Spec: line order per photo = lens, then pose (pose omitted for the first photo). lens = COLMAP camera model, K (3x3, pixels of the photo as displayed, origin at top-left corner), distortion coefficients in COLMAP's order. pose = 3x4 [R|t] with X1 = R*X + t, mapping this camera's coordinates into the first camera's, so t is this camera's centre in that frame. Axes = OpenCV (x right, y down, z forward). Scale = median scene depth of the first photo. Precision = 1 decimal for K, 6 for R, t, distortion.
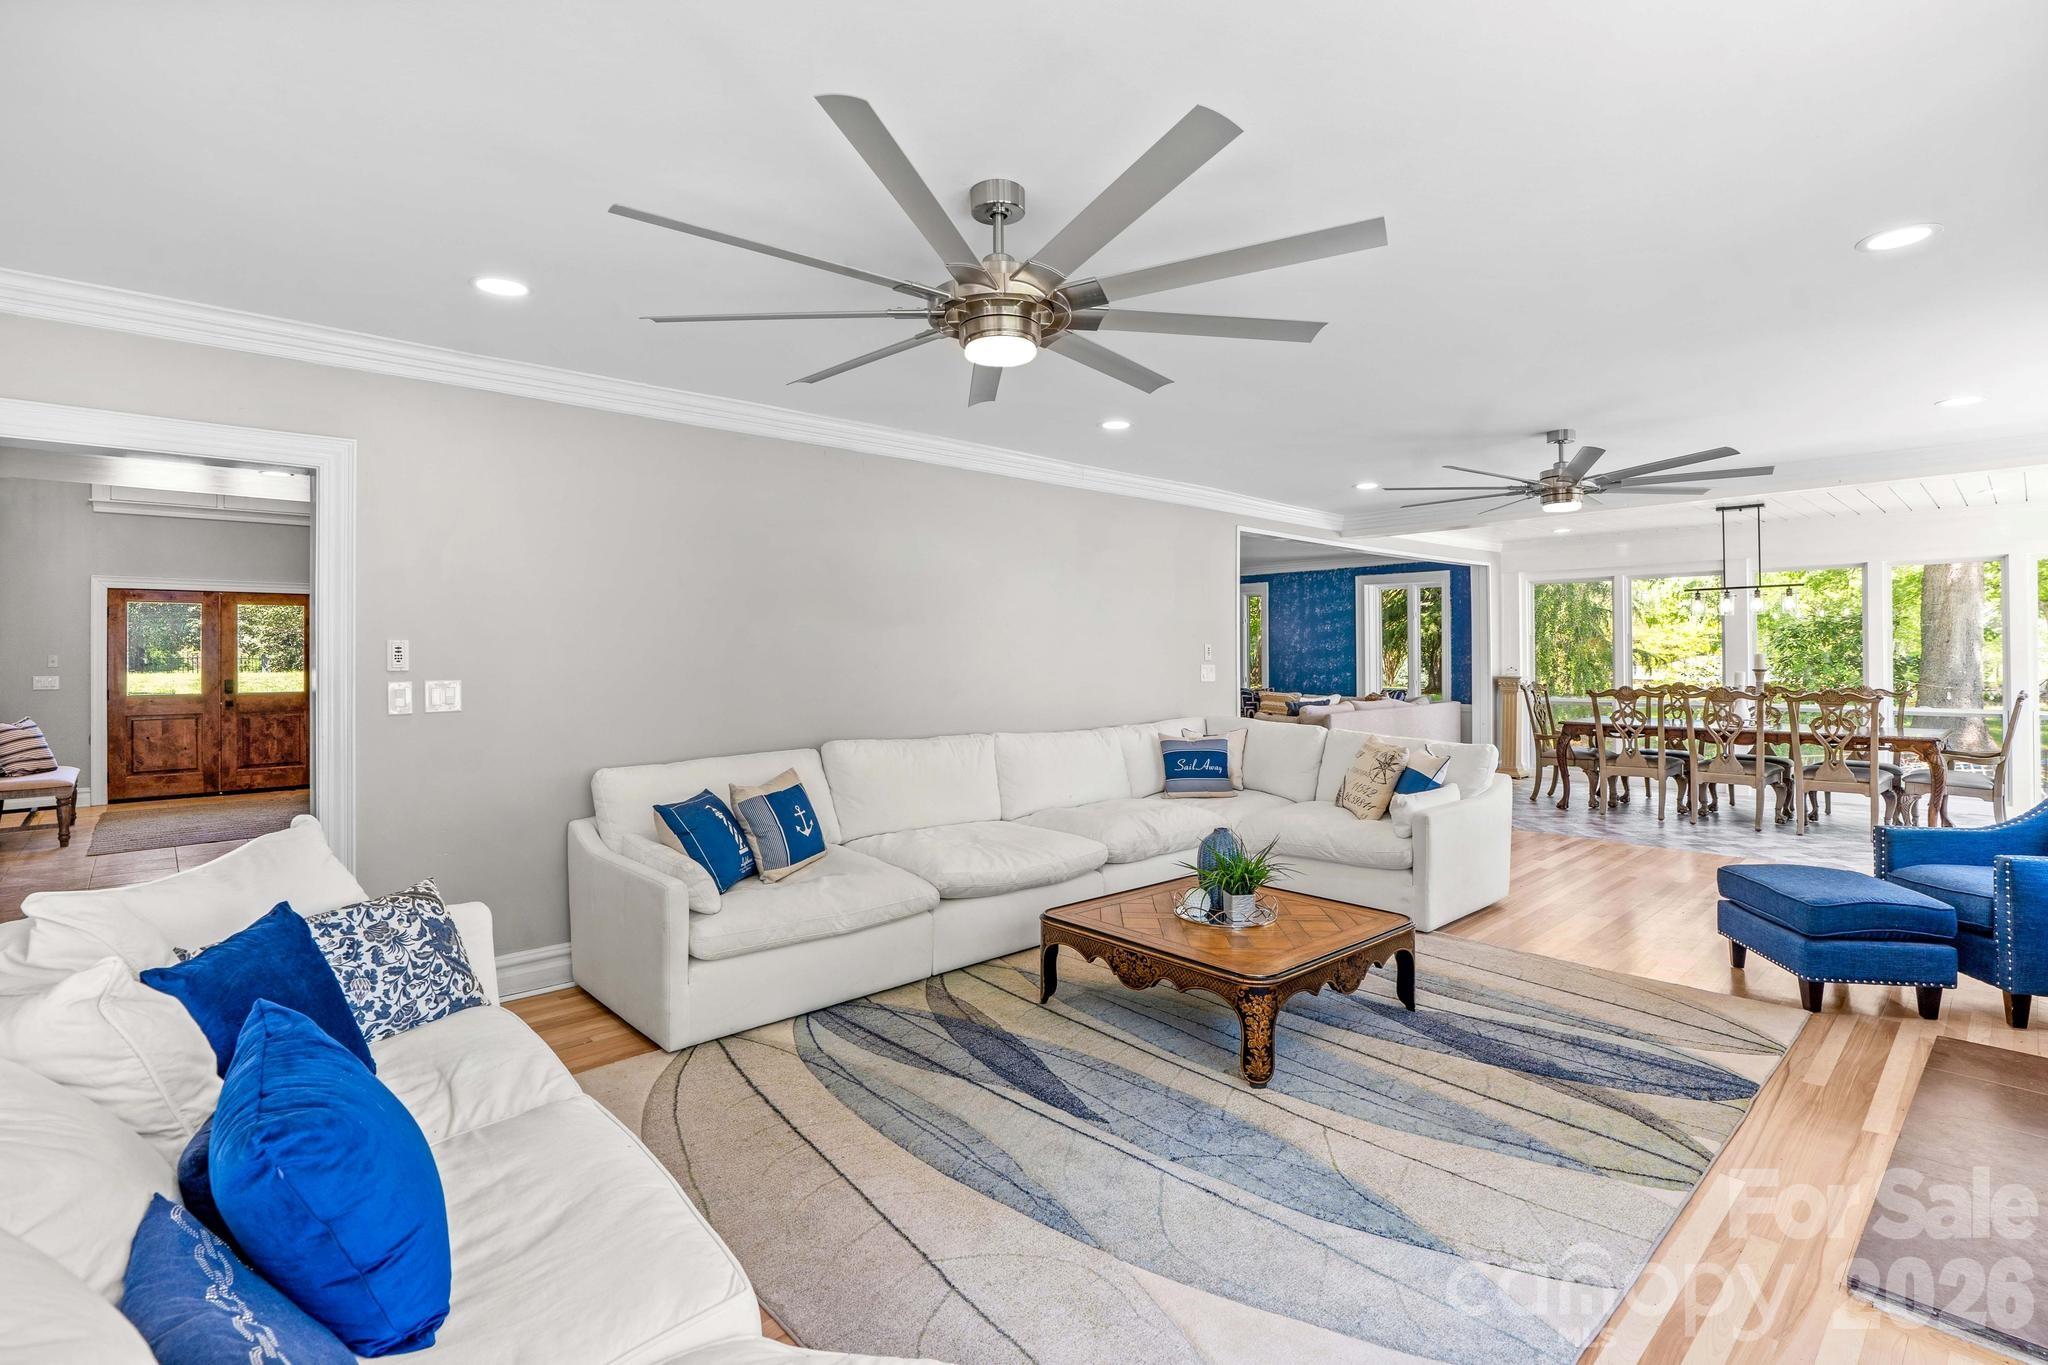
lens RADIAL K [[959.3, 0, 1051.7], [0, 959.3, 663.0], [0, 0, 1]] dist [-0.007192, 0.001641]
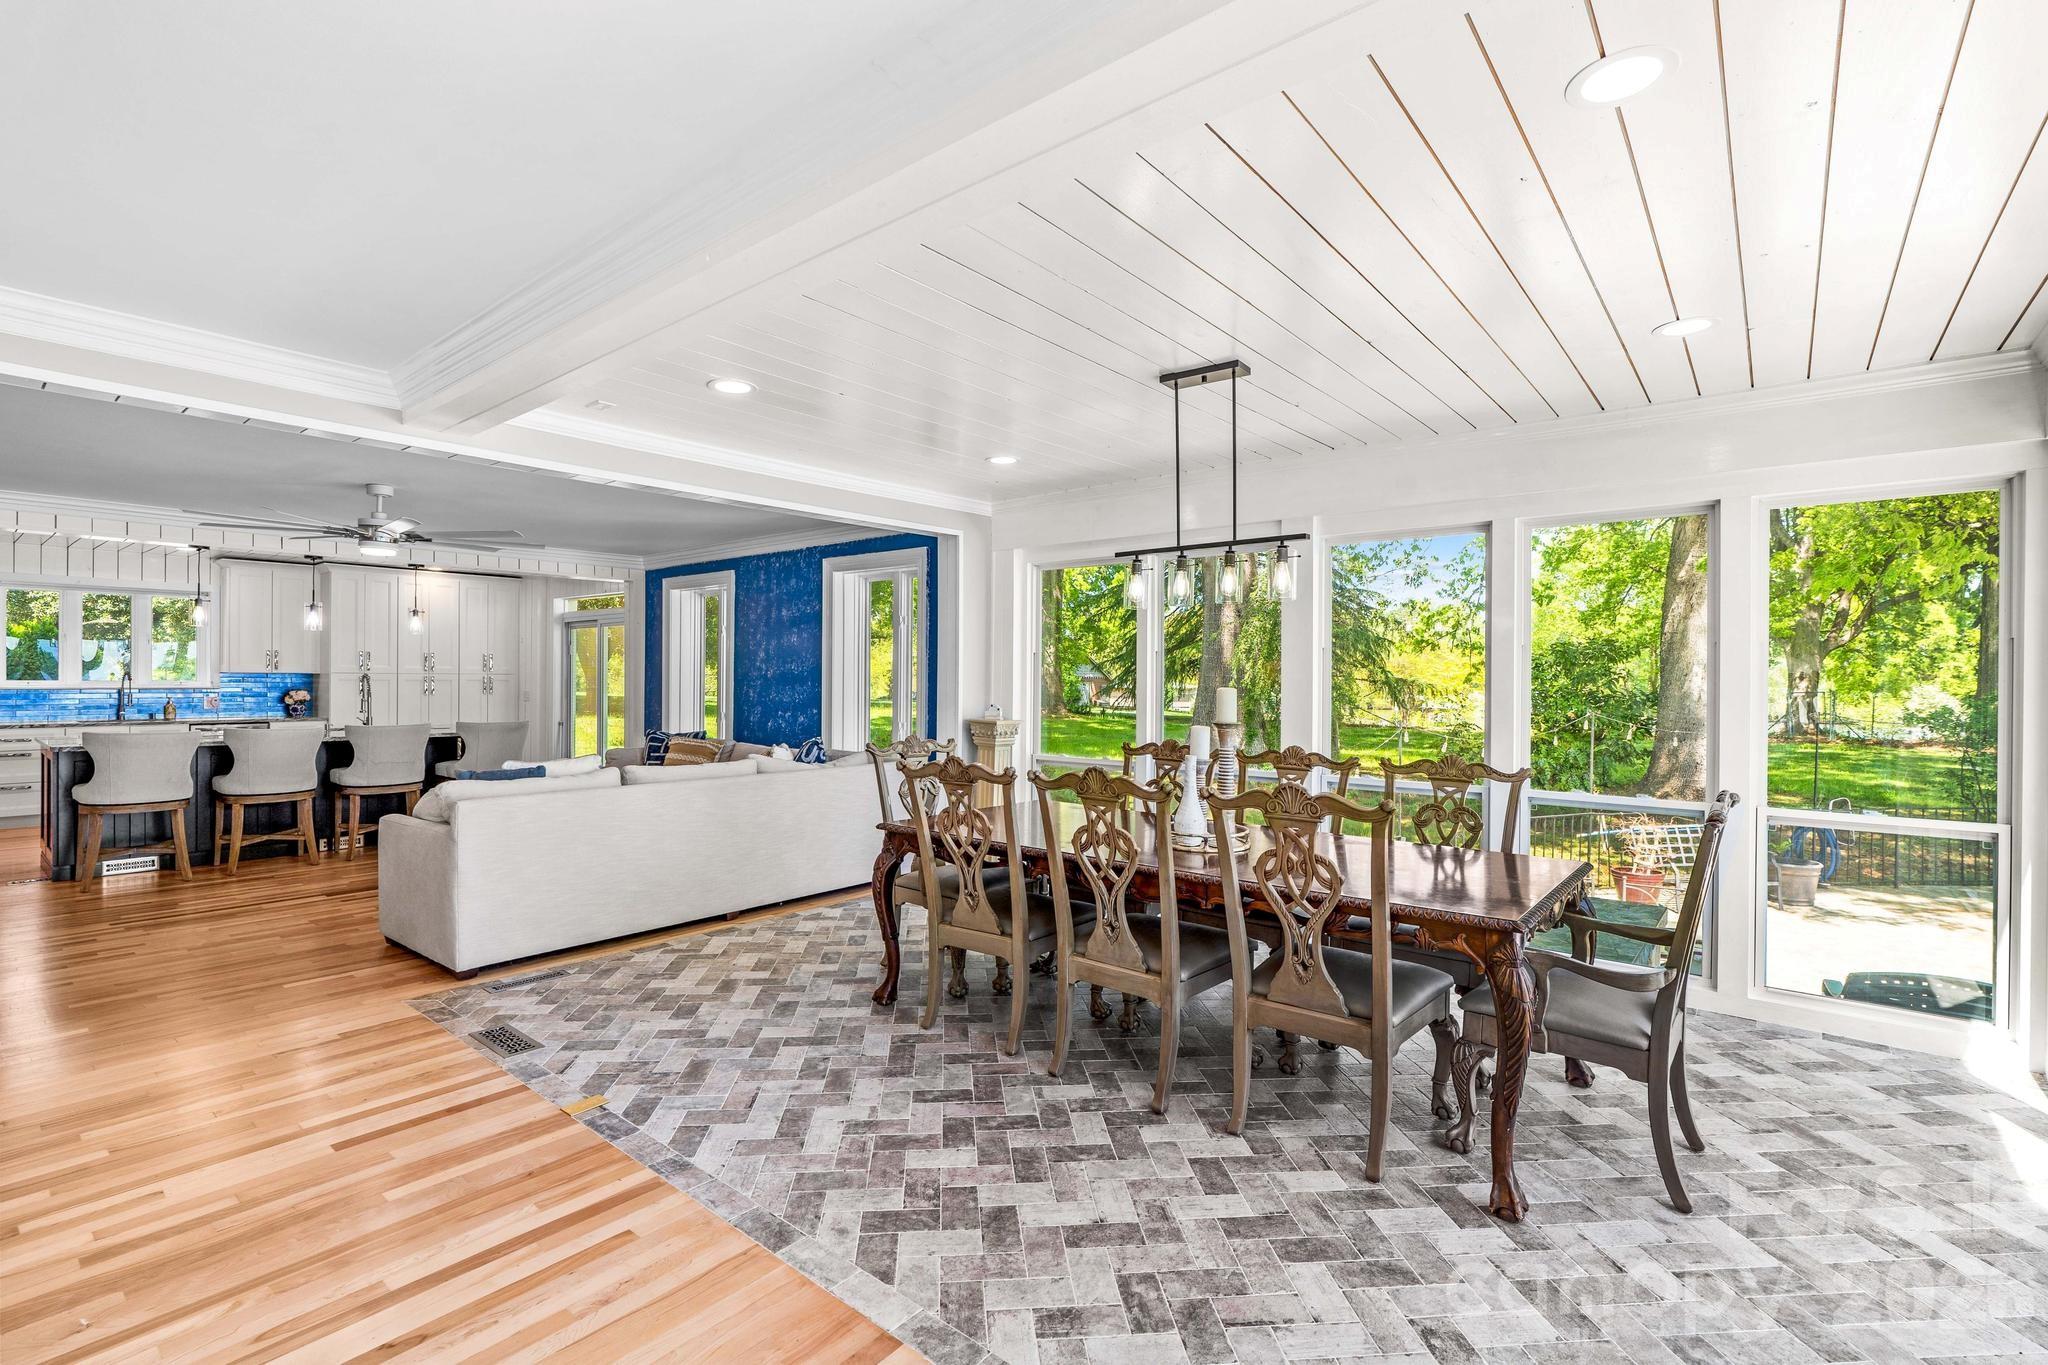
lens RADIAL K [[959.3, 0, 1022.3], [0, 959.3, 686.2], [0, 0, 1]] dist [-0.007192, 0.001641]
pose [[0.992206, 0.010394, 0.124170, 0.357651], [-0.010233, 0.999946, -0.001934, -0.005335], [-0.124184, 0.000649, 0.992259, 0.337696]]
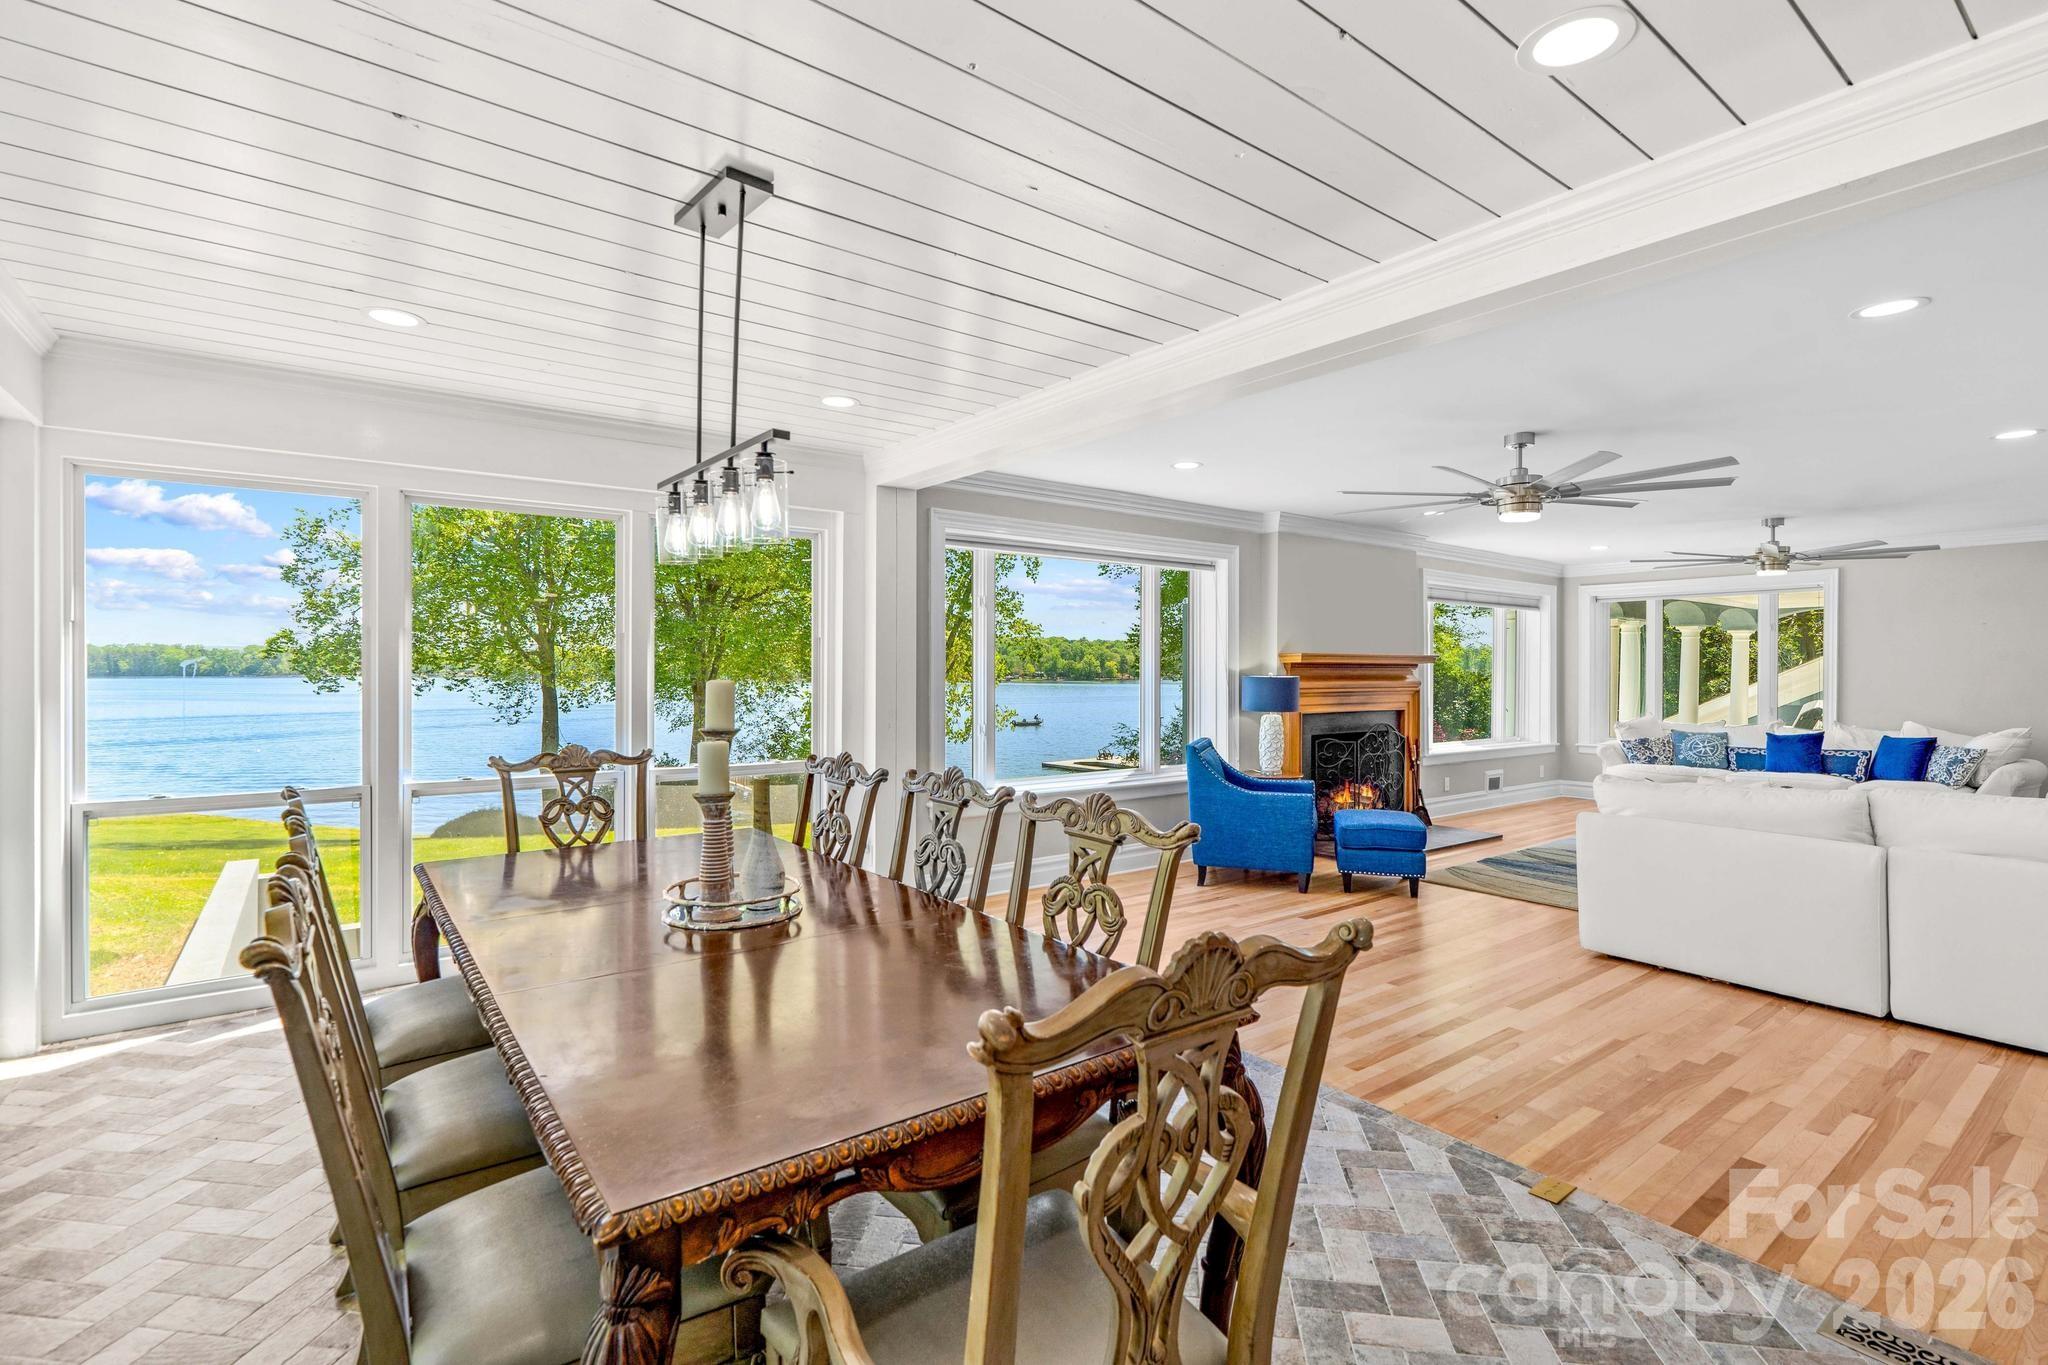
lens RADIAL K [[959.3, 0, 988.4], [0, 959.3, 679.9], [0, 0, 1]] dist [-0.007192, 0.001641]
pose [[-0.989916, -0.006816, 0.141490, 0.369268], [-0.004332, 0.999831, 0.017860, -0.009080], [-0.141588, 0.017067, -0.989779, 0.825119]]
